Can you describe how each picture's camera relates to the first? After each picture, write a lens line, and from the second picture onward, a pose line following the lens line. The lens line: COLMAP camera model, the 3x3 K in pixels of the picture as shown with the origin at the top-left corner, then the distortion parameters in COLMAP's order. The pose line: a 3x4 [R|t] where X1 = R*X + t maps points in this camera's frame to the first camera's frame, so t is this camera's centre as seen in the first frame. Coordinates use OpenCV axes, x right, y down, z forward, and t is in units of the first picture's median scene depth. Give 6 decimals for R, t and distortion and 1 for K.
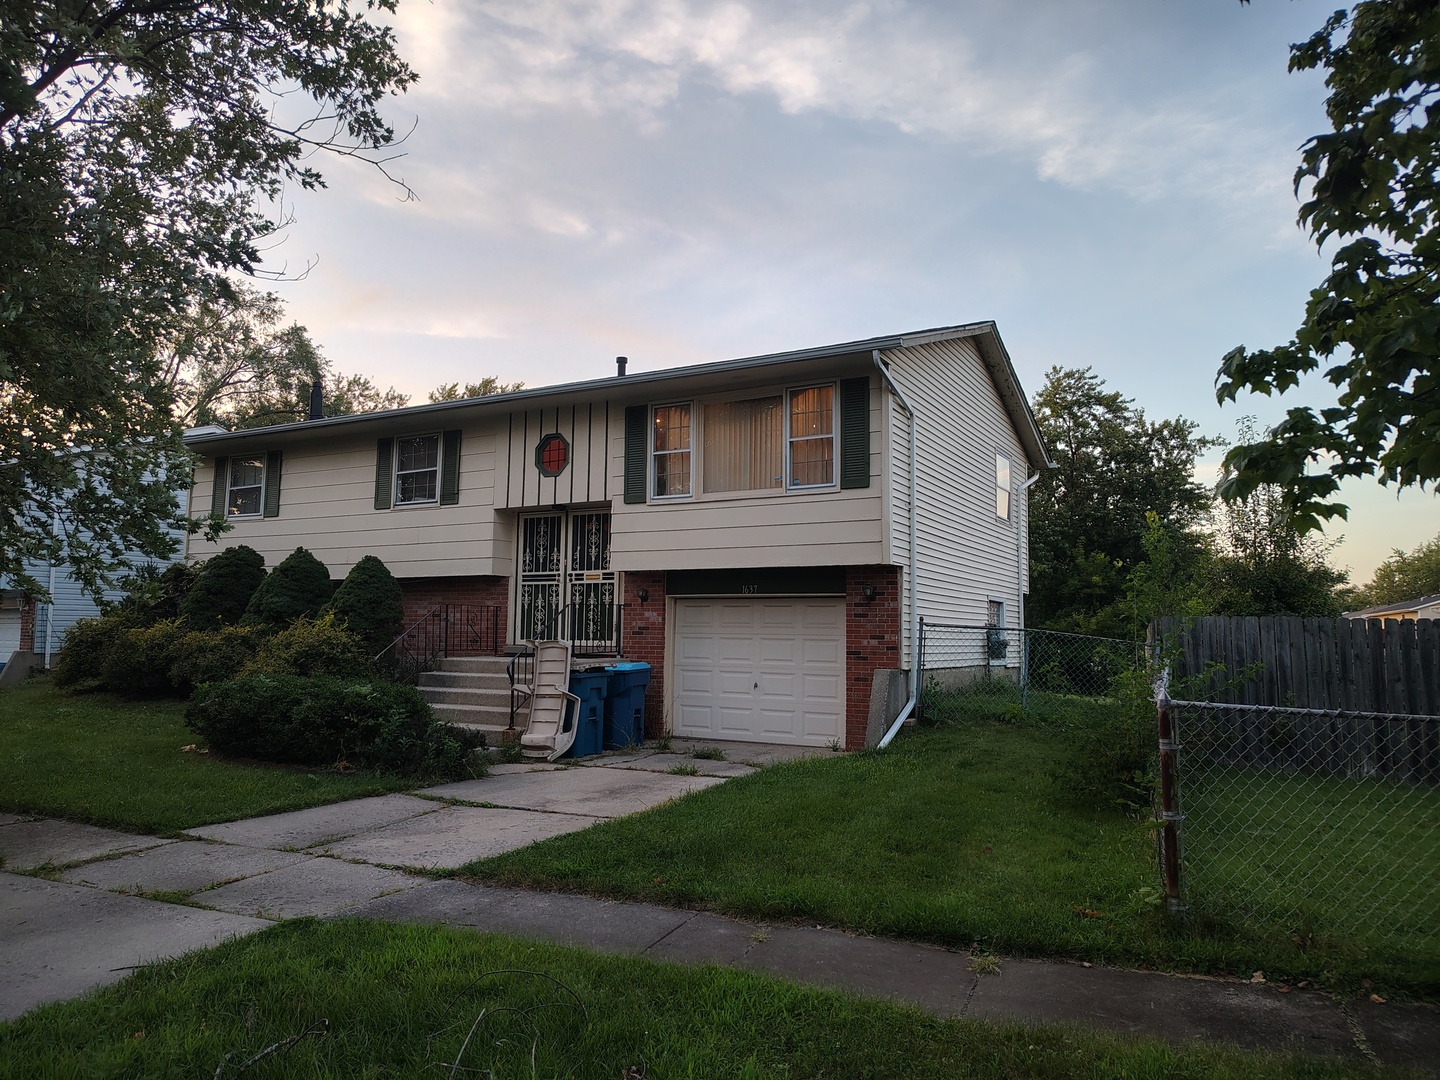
lens RADIAL K [[984.8, 0, 720.0], [0, 984.8, 540.0], [0, 0, 1]] dist [-0.000924, 0.001101]
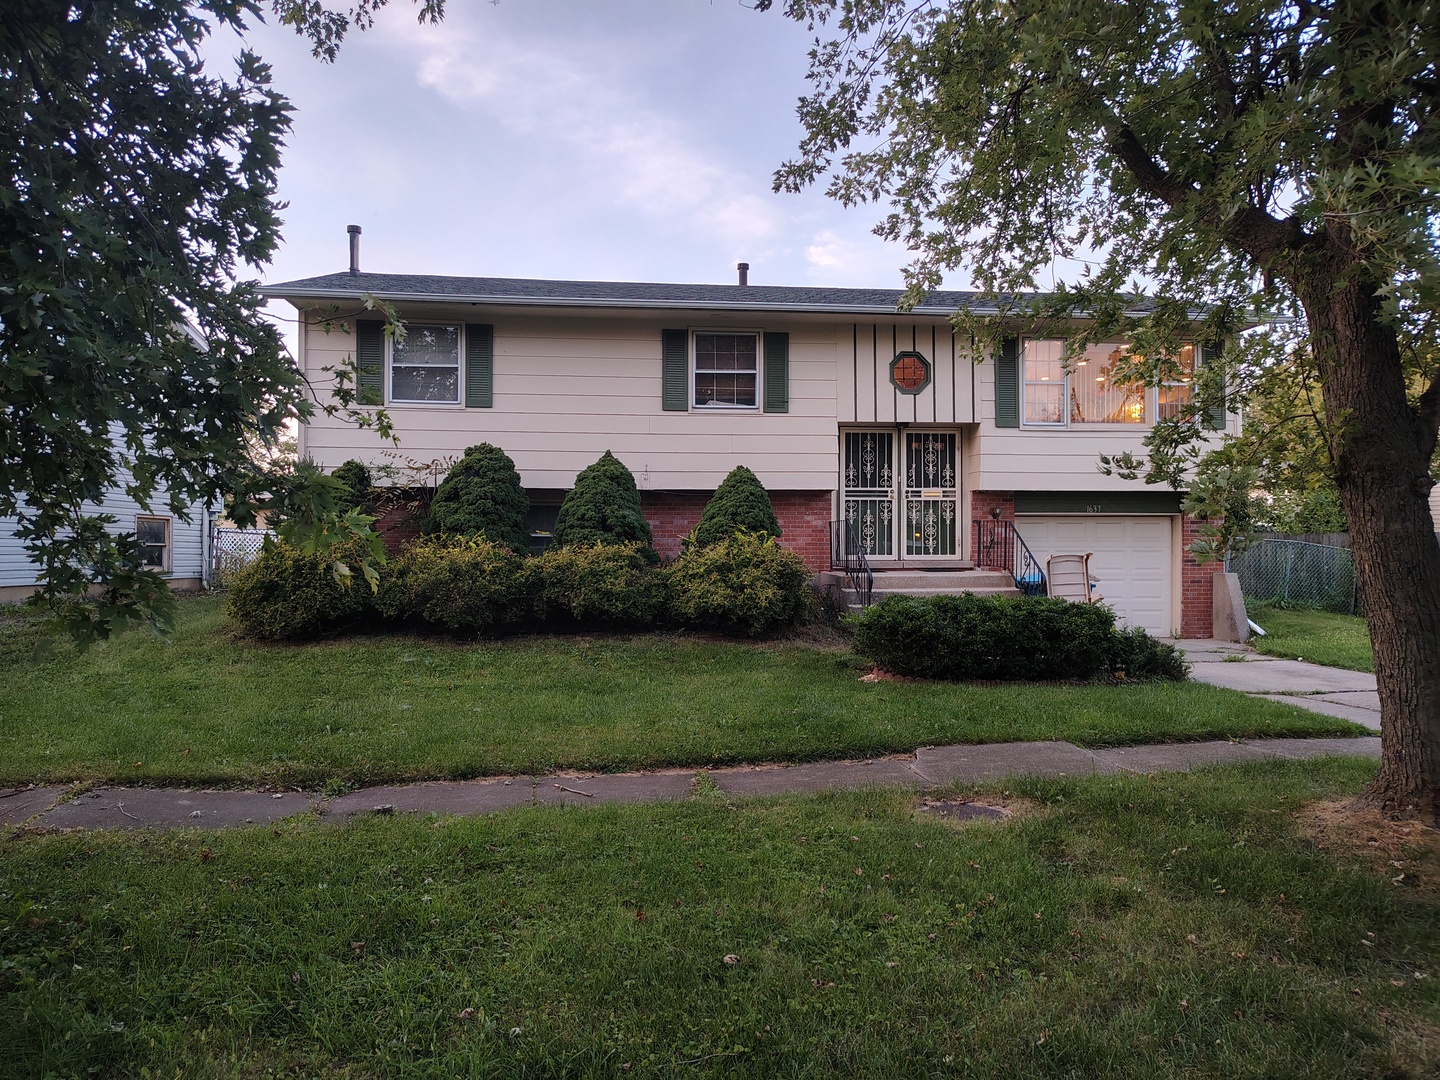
lens RADIAL K [[984.8, 0, 720.0], [0, 984.8, 540.0], [0, 0, 1]] dist [-0.000924, 0.001101]
pose [[0.812235, -0.004033, 0.583317, -0.910979], [-0.045562, 0.996483, 0.070331, 0.022287], [-0.581549, -0.083702, 0.809194, 0.276063]]
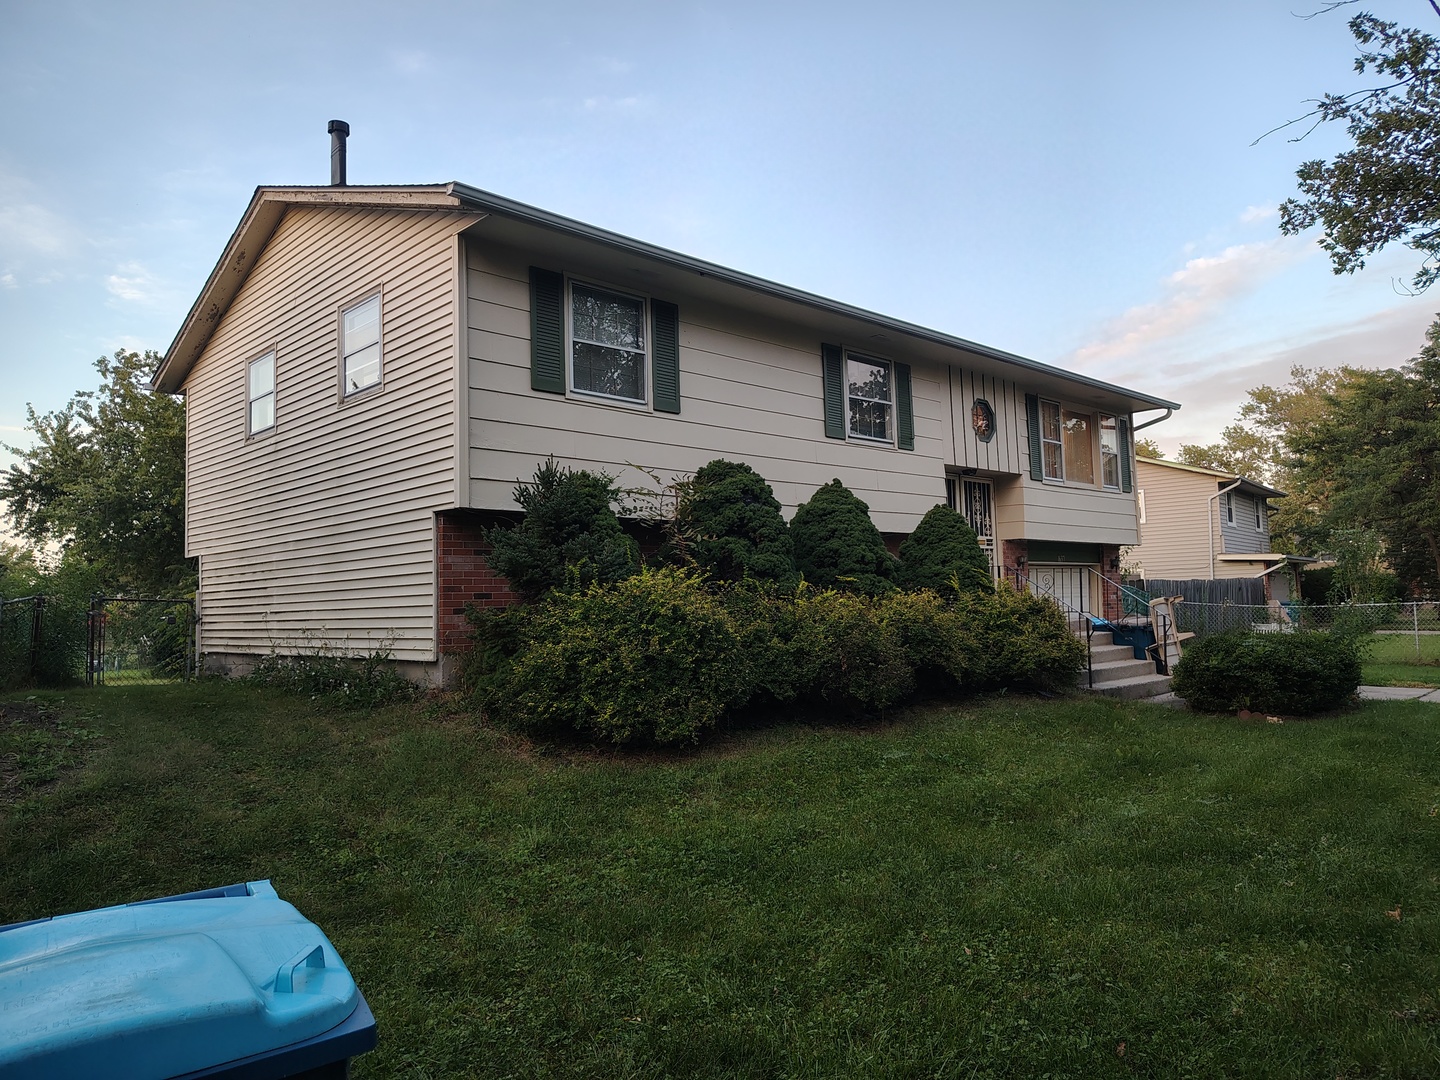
lens RADIAL K [[984.8, 0, 720.0], [0, 984.8, 540.0], [0, 0, 1]] dist [-0.000924, 0.001101]
pose [[0.287386, 0.047034, 0.956659, -1.202990], [-0.057930, 0.997819, -0.031655, 0.083580], [-0.956061, -0.046322, 0.289484, 0.949203]]
